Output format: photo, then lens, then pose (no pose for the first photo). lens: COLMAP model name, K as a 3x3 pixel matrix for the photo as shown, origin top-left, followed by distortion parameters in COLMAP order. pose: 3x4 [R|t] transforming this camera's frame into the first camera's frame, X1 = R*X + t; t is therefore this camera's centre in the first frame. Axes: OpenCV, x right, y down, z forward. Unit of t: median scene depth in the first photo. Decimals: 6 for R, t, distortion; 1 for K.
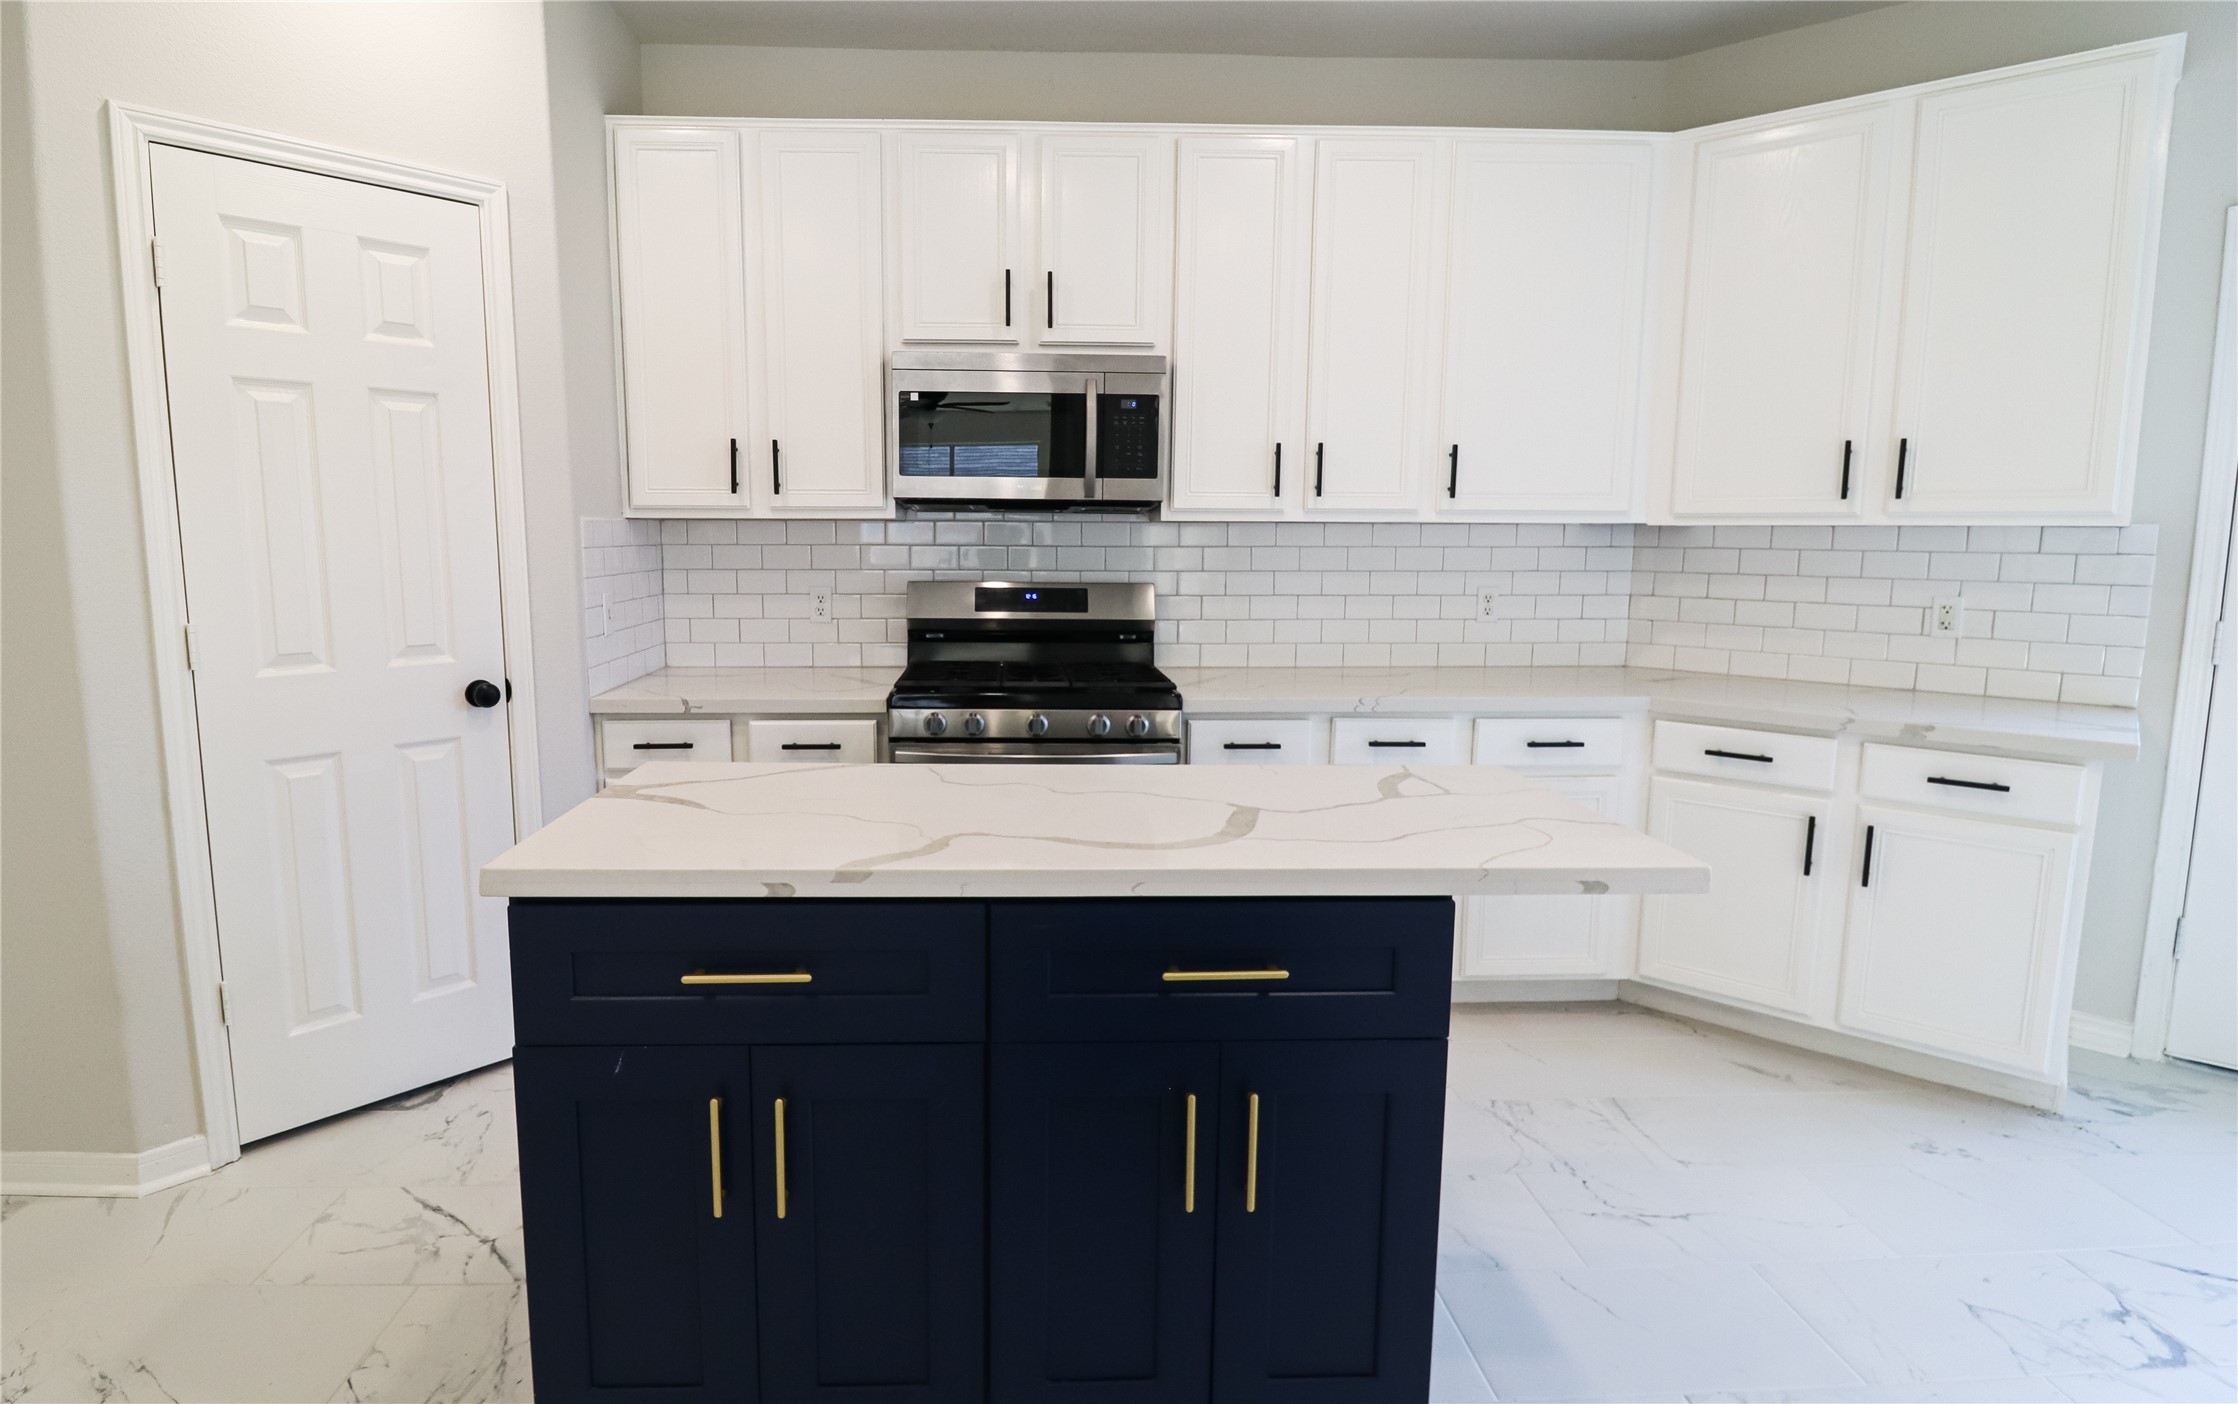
lens RADIAL K [[1126.8, 0, 1055.2], [0, 1126.8, 669.8], [0, 0, 1]] dist [-0.000257, -0.012331]
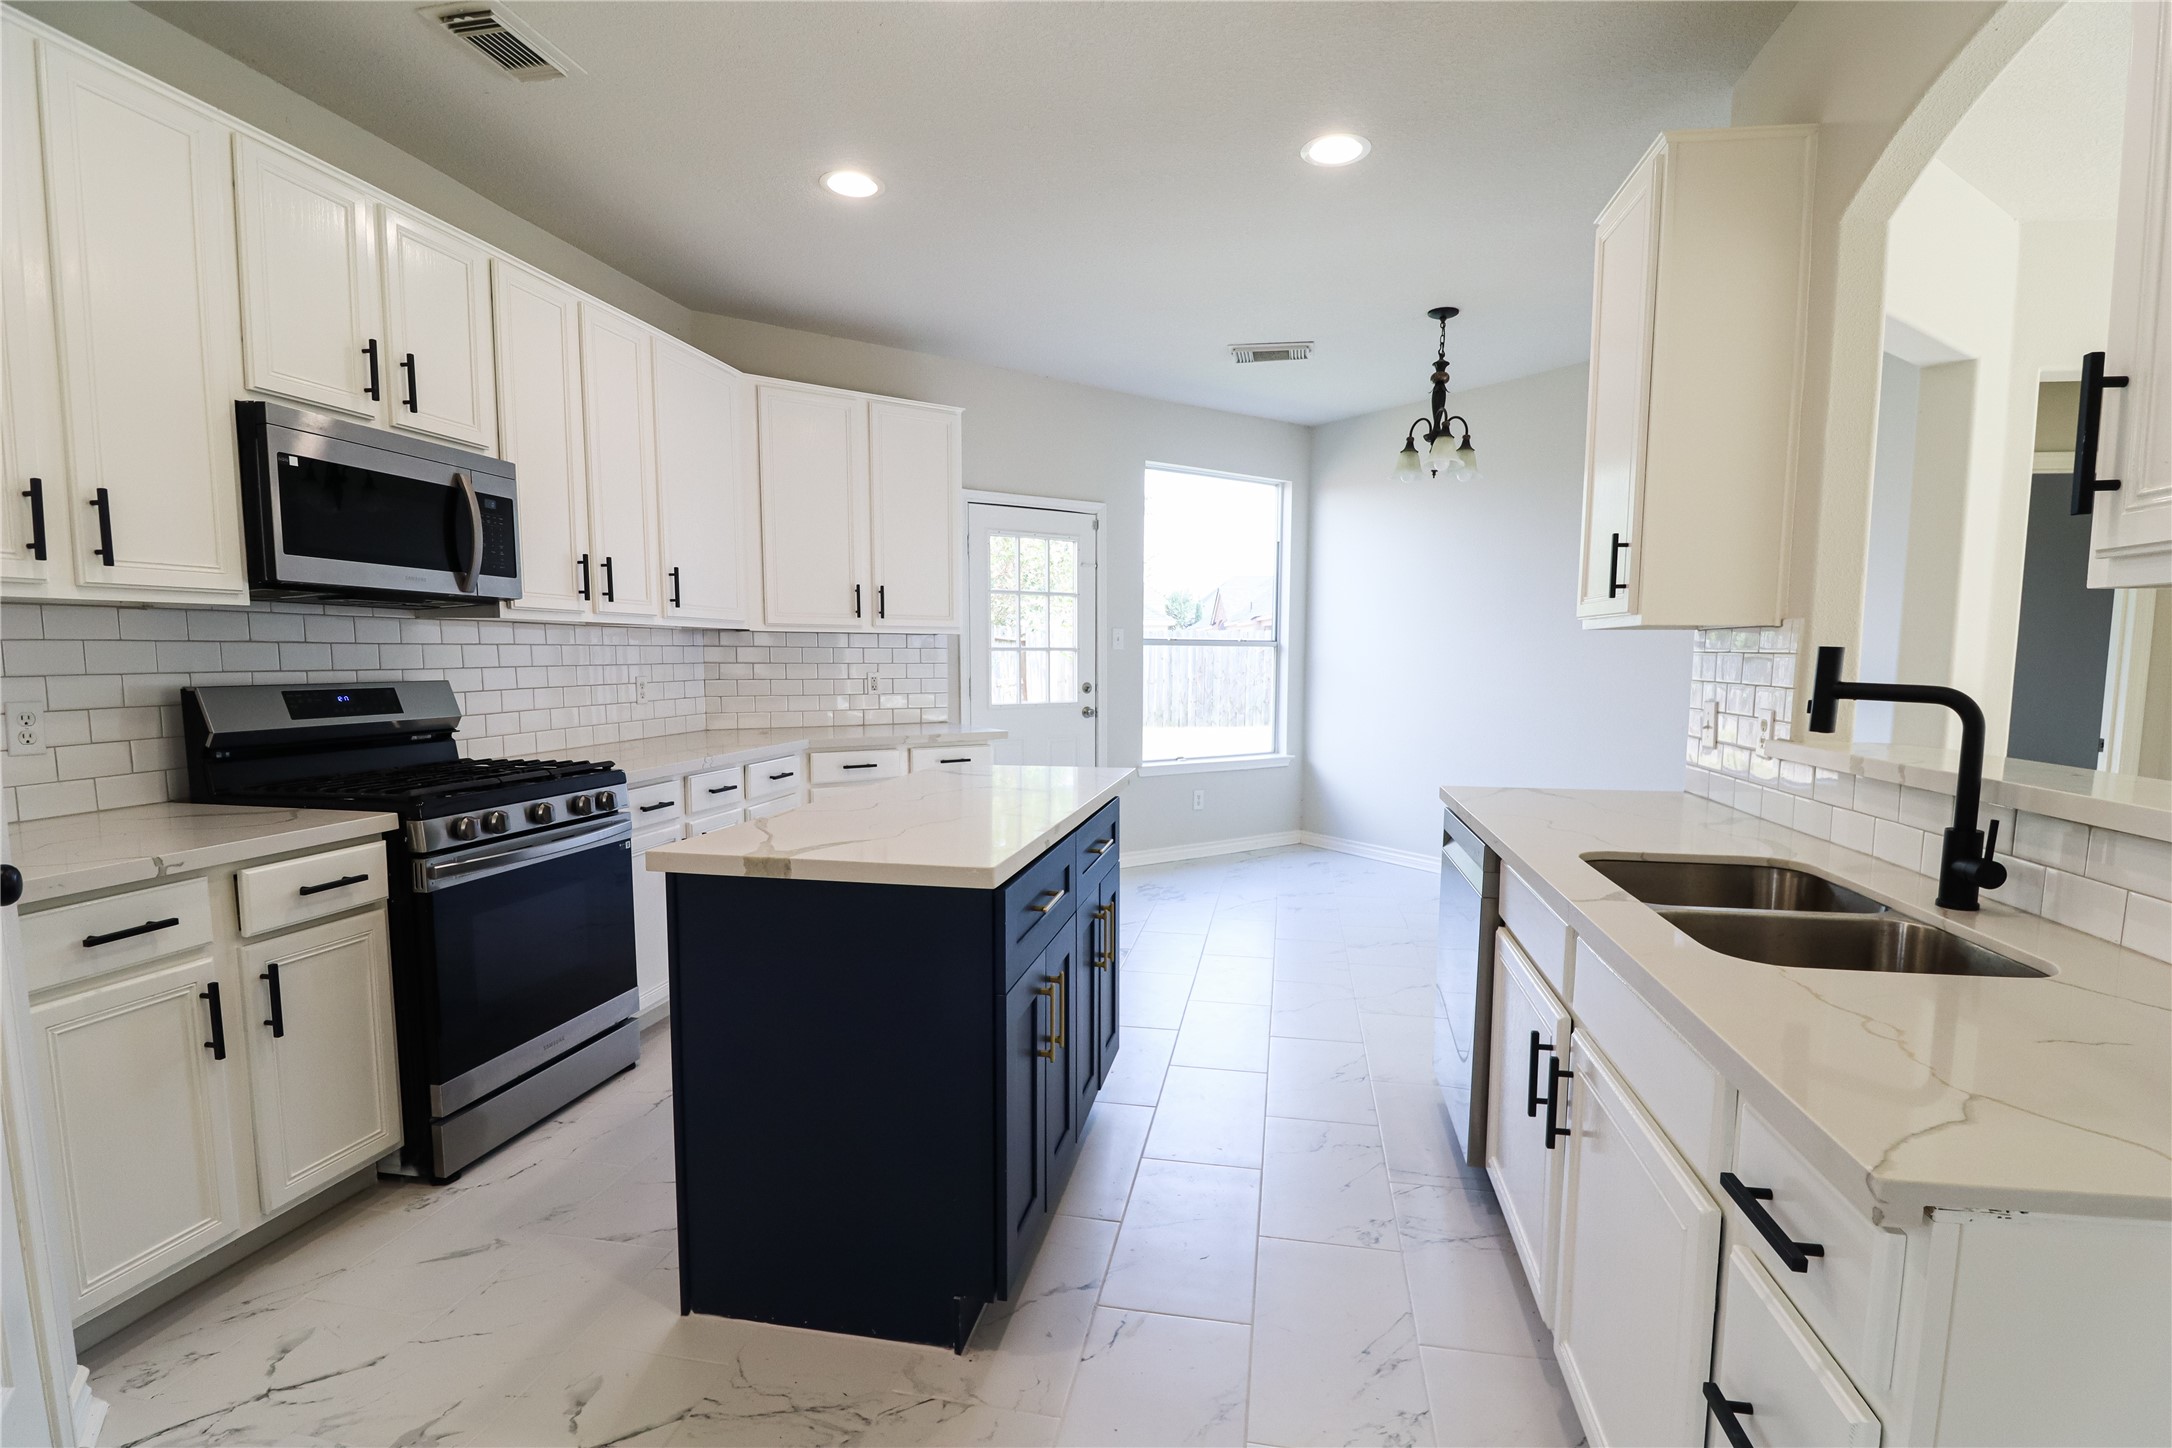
lens RADIAL K [[1025.8, 0, 1111.0], [0, 1025.8, 763.8], [0, 0, 1]] dist [0.002006, -0.014619]
pose [[0.203222, -0.108010, 0.973157, -0.807163], [0.112797, 0.989862, 0.086309, -0.018676], [-0.972614, 0.092230, 0.213345, 0.287922]]
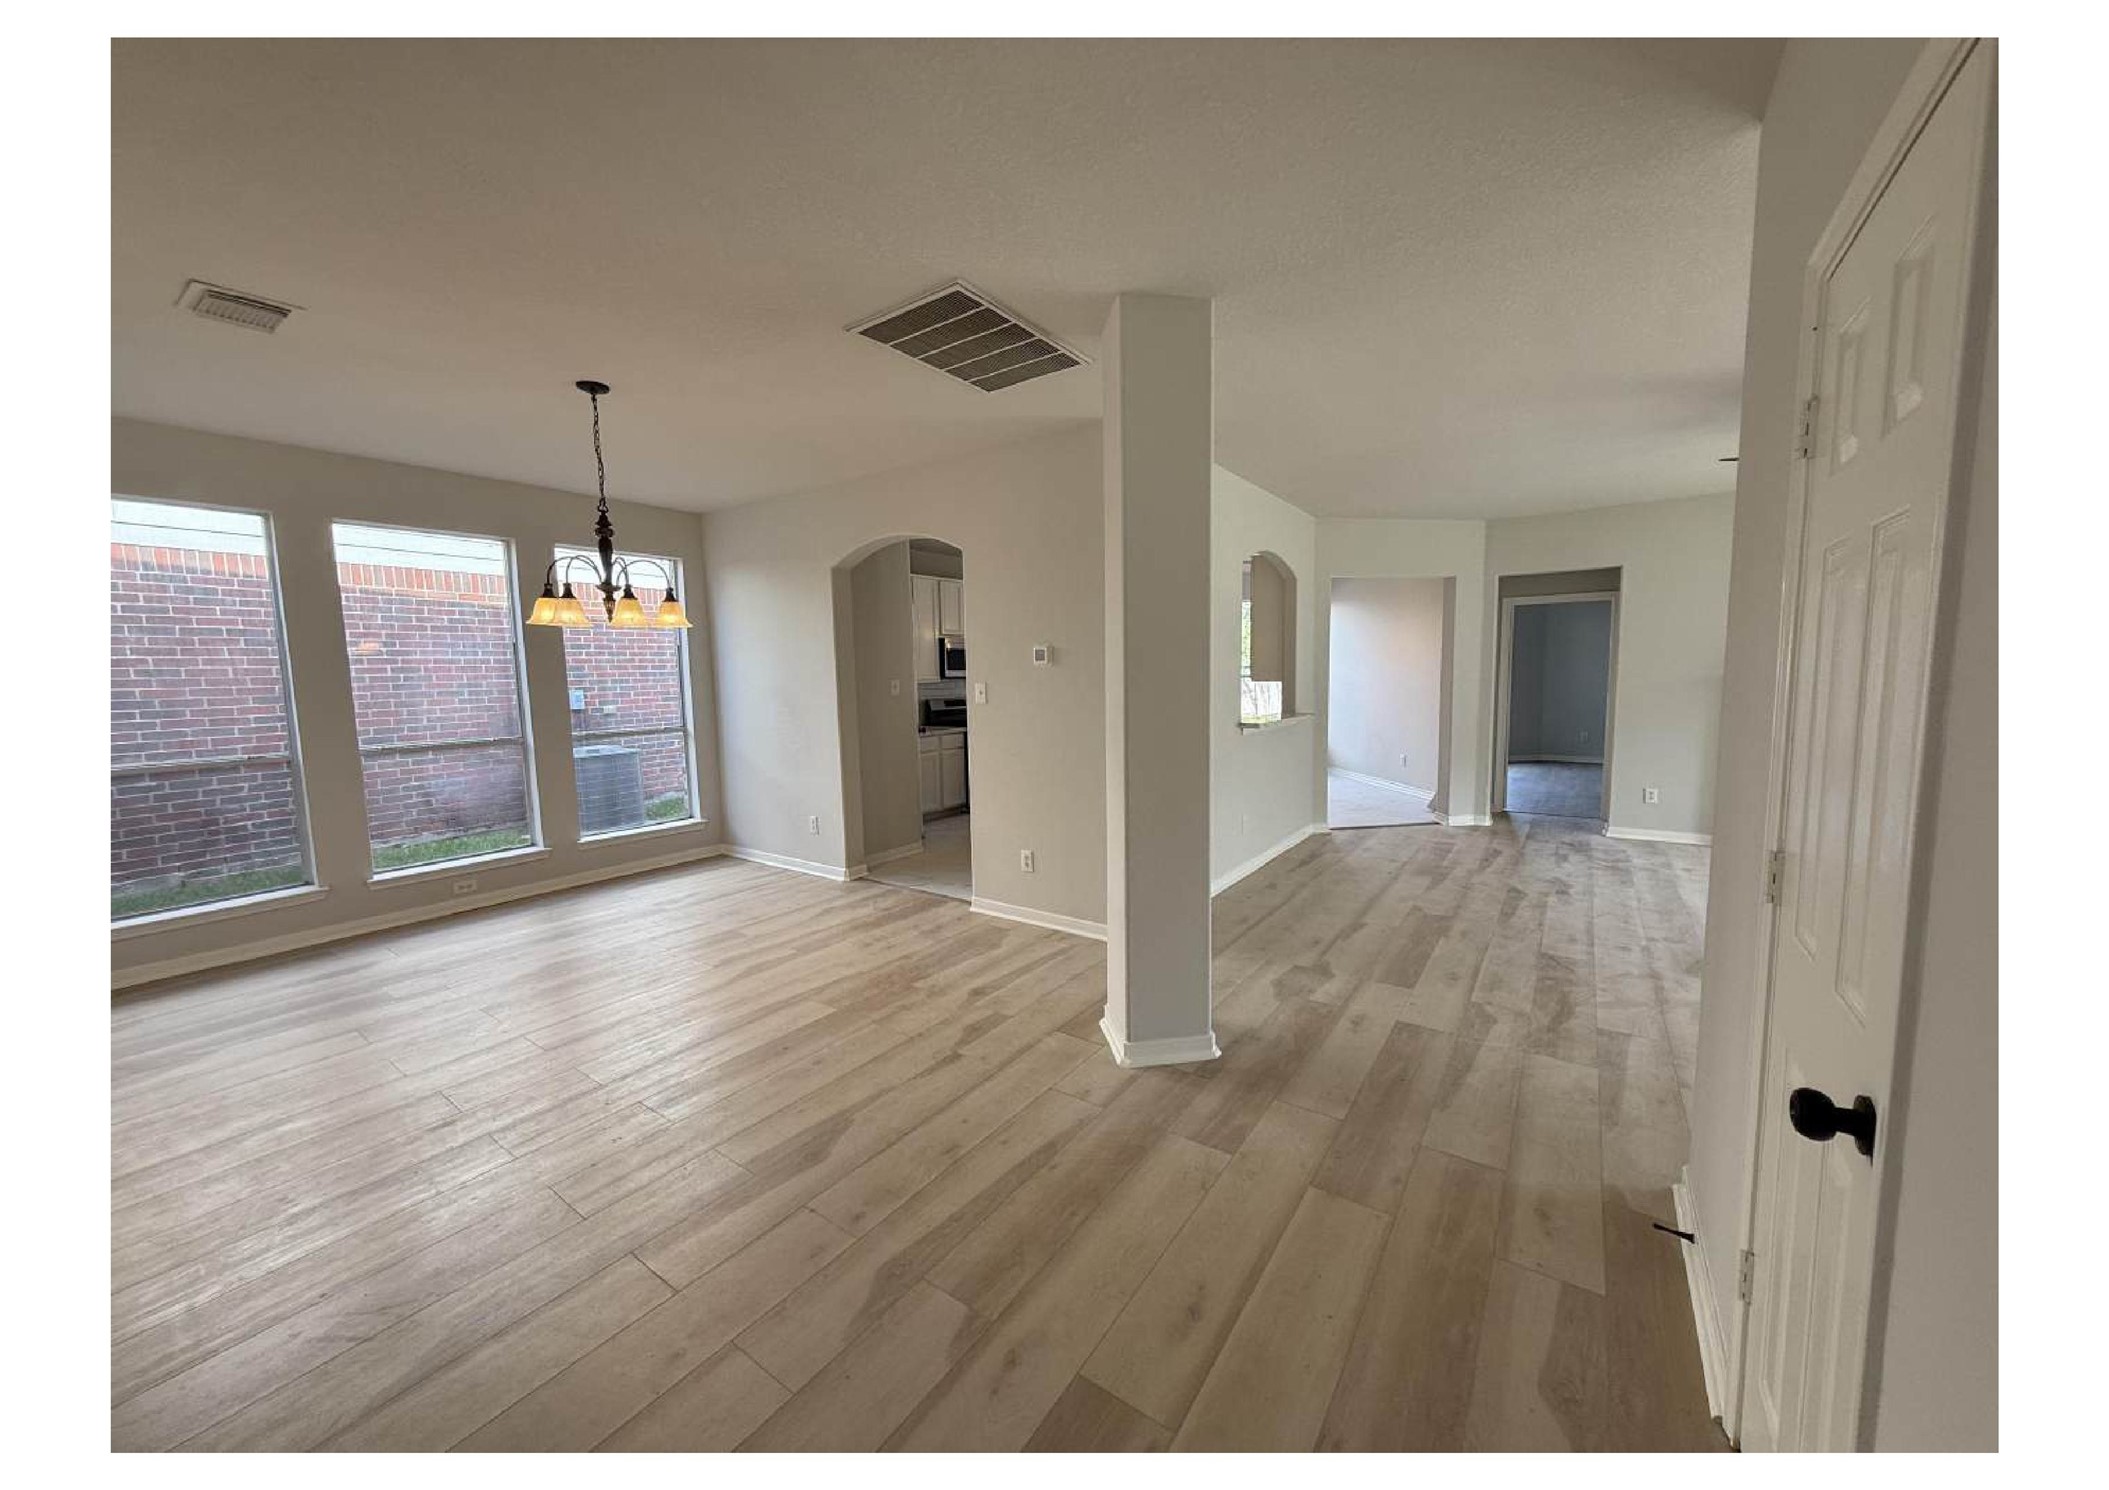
lens RADIAL K [[752.6, 0, 1061.9], [0, 752.6, 744.3], [0, 0, 1]] dist [-0.000394, 0.000053]
pose [[0.596453, -0.093293, 0.797208, -2.066949], [0.115711, 0.992841, 0.029616, 0.043487], [-0.794264, 0.074581, 0.602978, -0.852991]]
